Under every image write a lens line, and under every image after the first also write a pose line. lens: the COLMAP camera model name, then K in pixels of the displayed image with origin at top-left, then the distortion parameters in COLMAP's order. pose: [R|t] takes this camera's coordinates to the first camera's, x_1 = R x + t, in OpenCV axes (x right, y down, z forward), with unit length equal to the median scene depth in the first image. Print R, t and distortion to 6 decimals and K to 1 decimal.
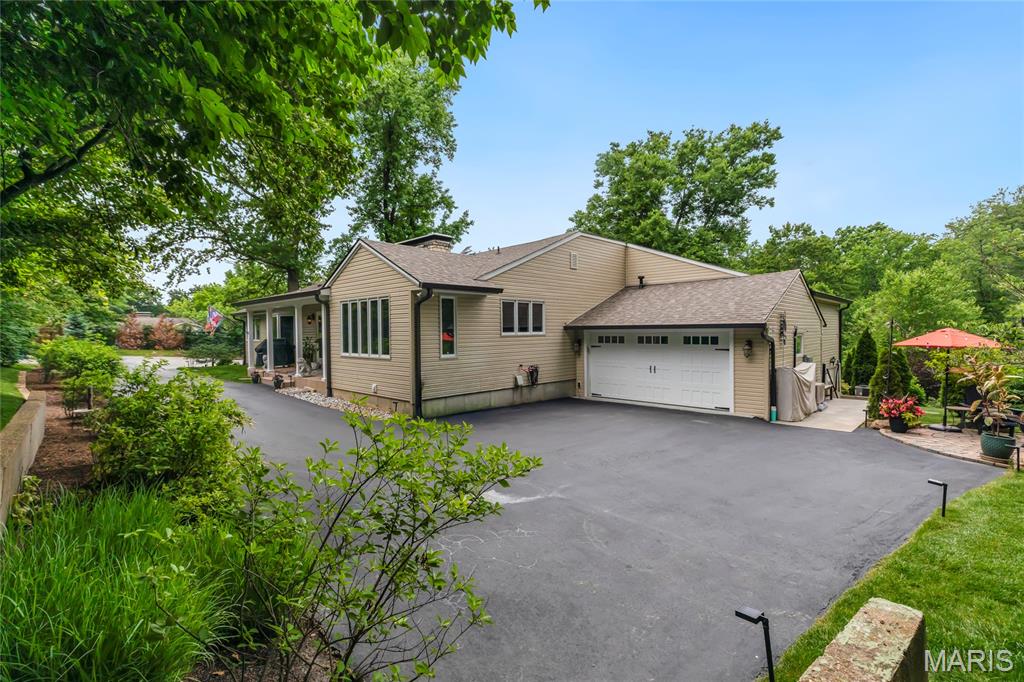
lens RADIAL K [[464.3, 0, 510.1], [0, 464.3, 339.7], [0, 0, 1]] dist [0.000596, -0.000806]
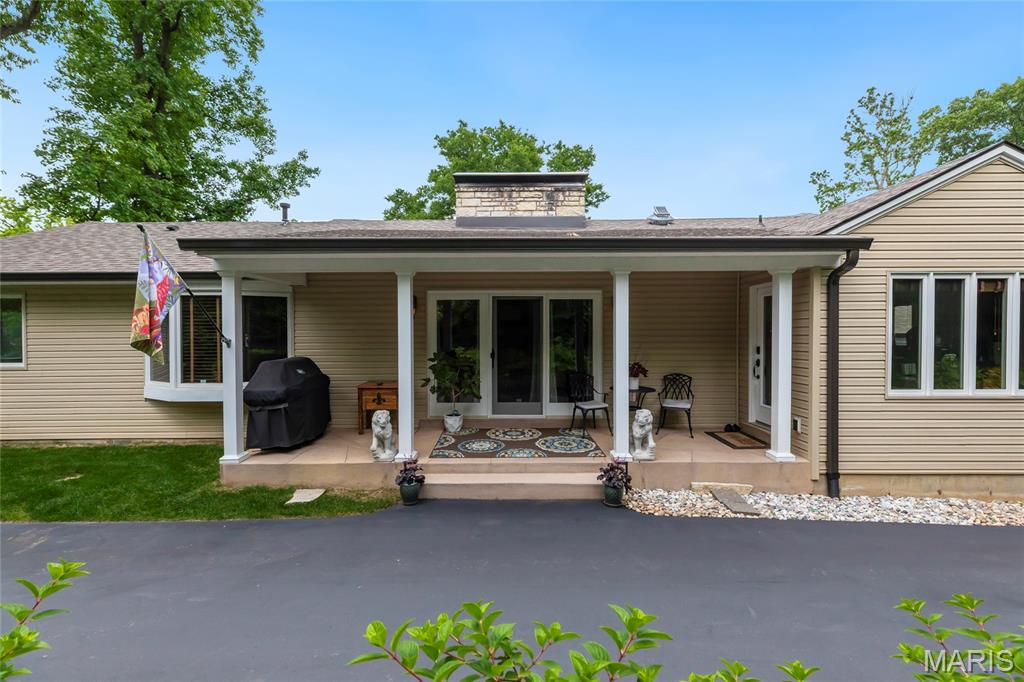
lens RADIAL K [[464.3, 0, 512.0], [0, 464.3, 341.4], [0, 0, 1]] dist [0.000596, -0.000806]
pose [[0.714845, -0.002025, 0.699280, -0.337440], [0.008799, 0.999943, -0.006100, -0.006573], [-0.699227, 0.010514, 0.714822, 0.342027]]
